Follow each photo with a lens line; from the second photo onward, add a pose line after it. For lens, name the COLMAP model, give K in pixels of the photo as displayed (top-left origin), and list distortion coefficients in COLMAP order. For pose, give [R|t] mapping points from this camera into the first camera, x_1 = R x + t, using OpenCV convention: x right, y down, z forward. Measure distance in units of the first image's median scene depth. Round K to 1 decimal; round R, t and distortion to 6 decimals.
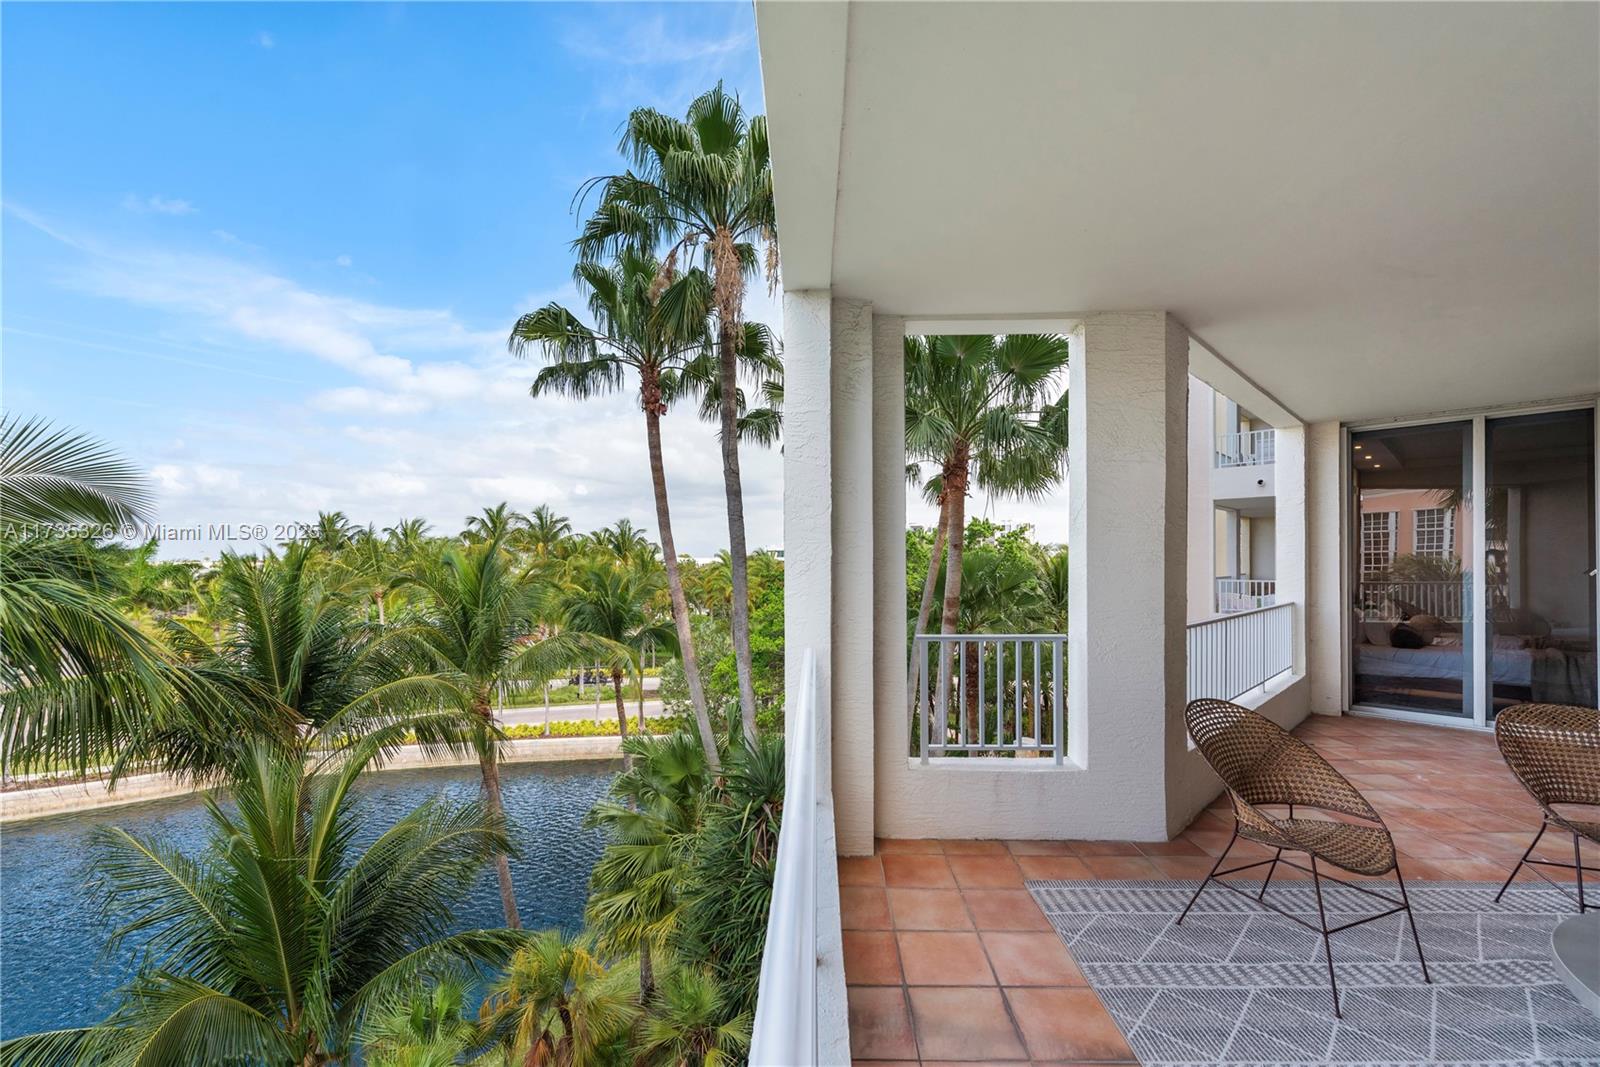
lens RADIAL K [[651.8, 0, 792.4], [0, 651.8, 561.7], [0, 0, 1]] dist [0.001540, -0.000321]
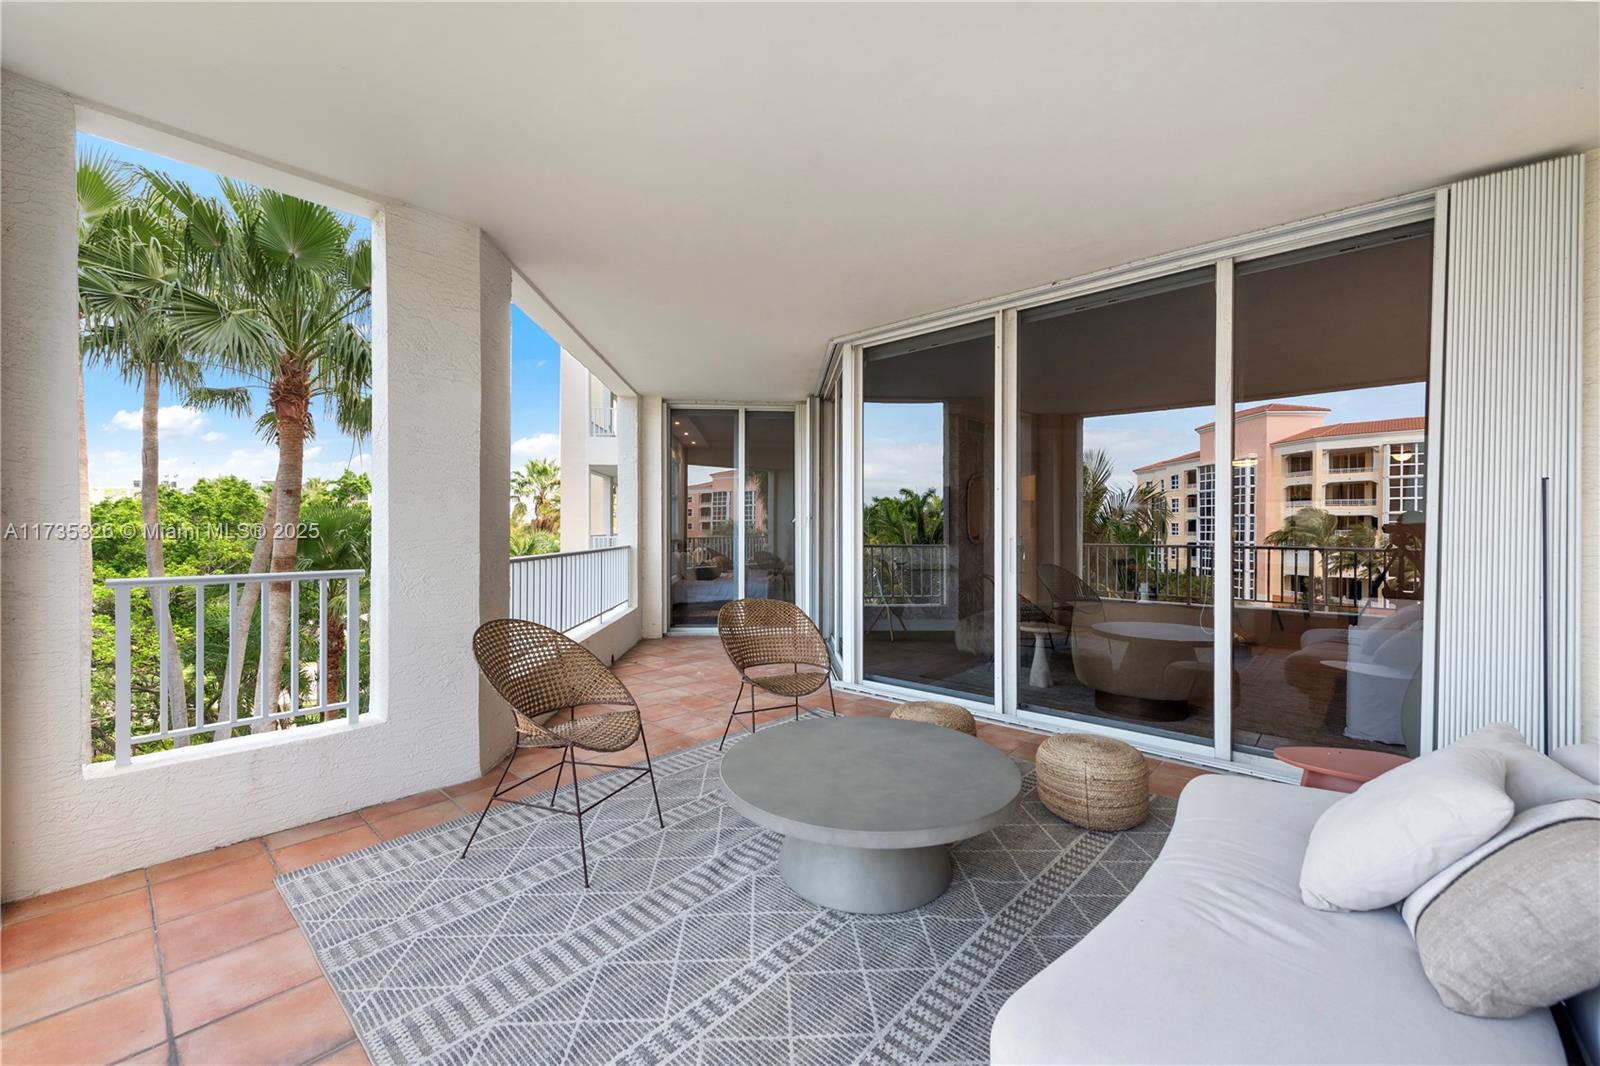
lens RADIAL K [[648.6, 0, 800.6], [0, 648.6, 533.6], [0, 0, 1]] dist [0.006098, -0.001808]
pose [[0.653935, -0.000689, 0.756550, 0.150065], [-0.002856, 0.999990, 0.003379, 0.060392], [-0.756545, -0.004370, 0.653927, 0.009942]]
